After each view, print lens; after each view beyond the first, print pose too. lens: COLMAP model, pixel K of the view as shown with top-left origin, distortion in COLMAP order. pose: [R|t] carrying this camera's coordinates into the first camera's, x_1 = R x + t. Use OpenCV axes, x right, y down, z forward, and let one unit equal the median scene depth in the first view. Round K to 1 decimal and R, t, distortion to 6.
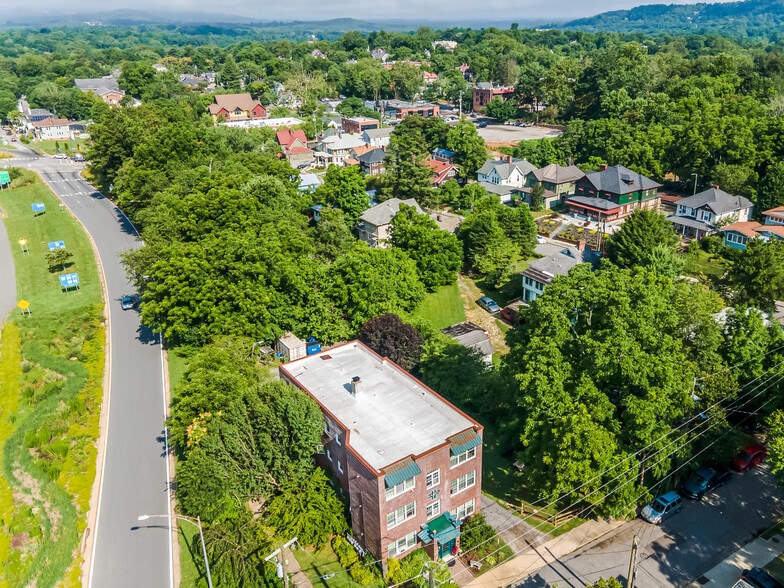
lens RADIAL K [[654.9, 0, 398.8], [0, 654.9, 290.4], [0, 0, 1]] dist [0.051199, 0.003723]
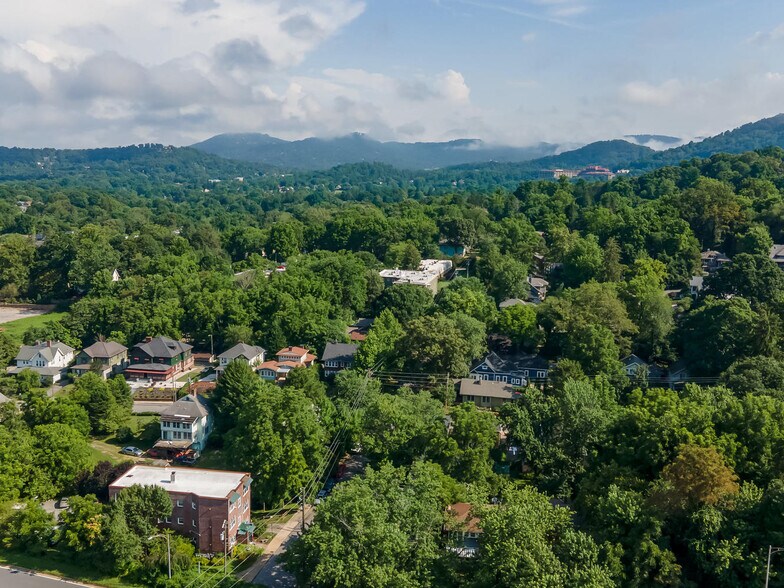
lens RADIAL K [[811.3, 0, 395.9], [0, 811.3, 293.8], [0, 0, 1]] dist [-0.006750, 0.000000]
pose [[0.700846, -0.094640, 0.707006, -0.454150], [0.252252, 0.959997, -0.121548, 0.036256], [-0.667221, 0.263530, 0.696684, -0.413996]]
